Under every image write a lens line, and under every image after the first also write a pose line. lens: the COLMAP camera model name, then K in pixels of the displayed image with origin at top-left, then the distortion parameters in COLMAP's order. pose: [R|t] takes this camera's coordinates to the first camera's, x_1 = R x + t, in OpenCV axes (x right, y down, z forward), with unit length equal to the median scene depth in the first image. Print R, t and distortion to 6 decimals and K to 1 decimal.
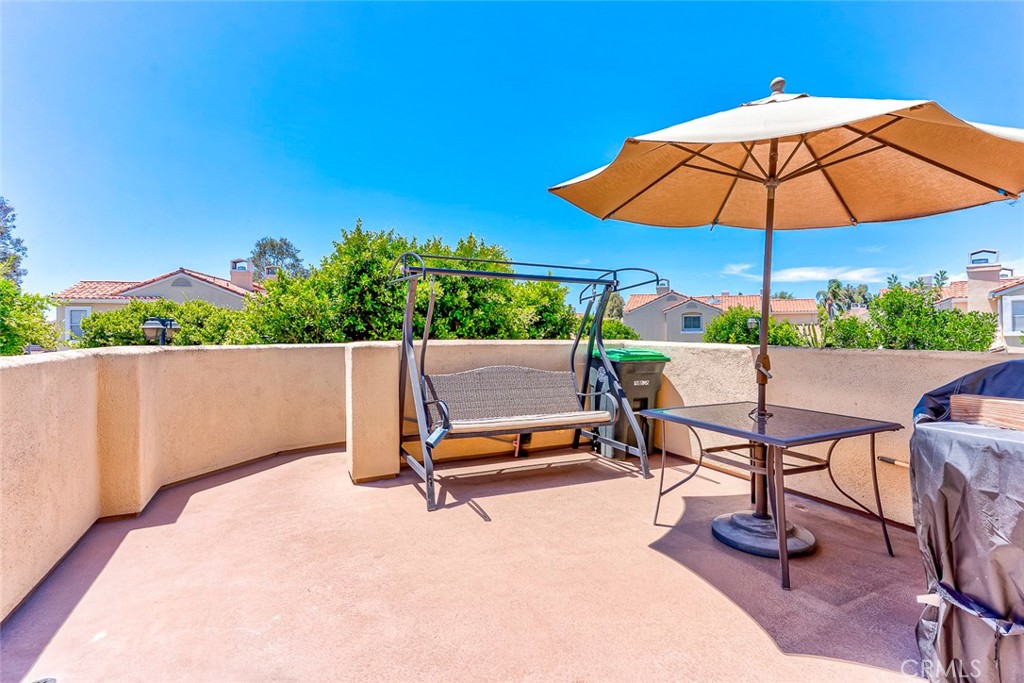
lens RADIAL K [[479.1, 0, 511.9], [0, 479.1, 327.7], [0, 0, 1]] dist [0.005948, 0.001109]
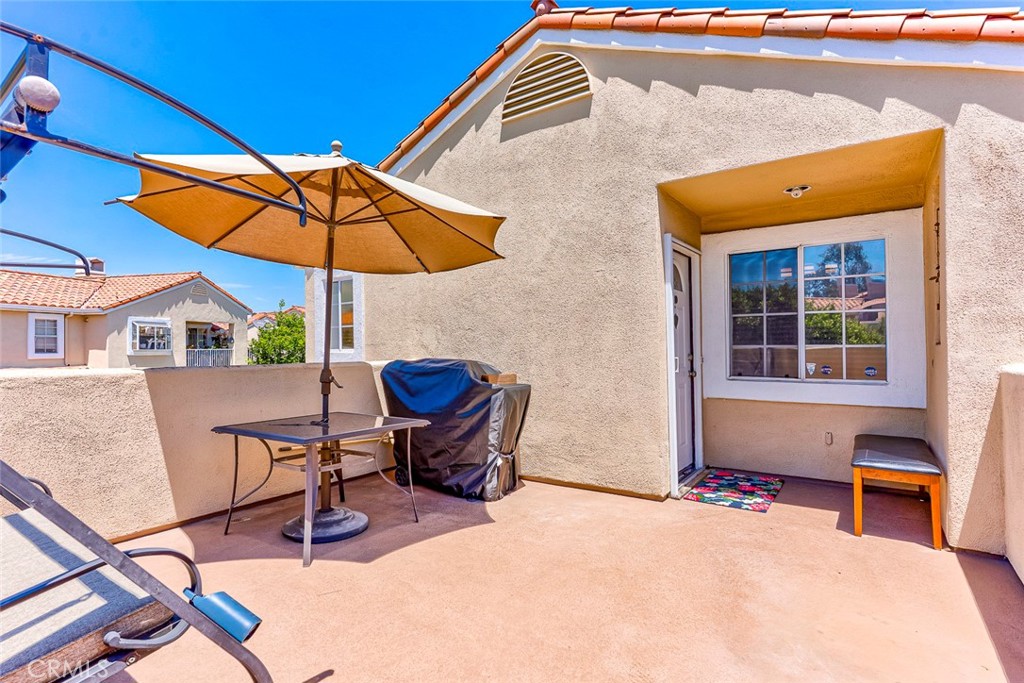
lens RADIAL K [[487.7, 0, 512.0], [0, 487.7, 341.5], [0, 0, 1]] dist [0.001473, 0.000302]
pose [[-0.457489, 0.020217, 0.888985, -0.791025], [0.003960, 0.999778, -0.020699, 0.017753], [-0.889206, -0.005949, -0.457468, 1.246988]]
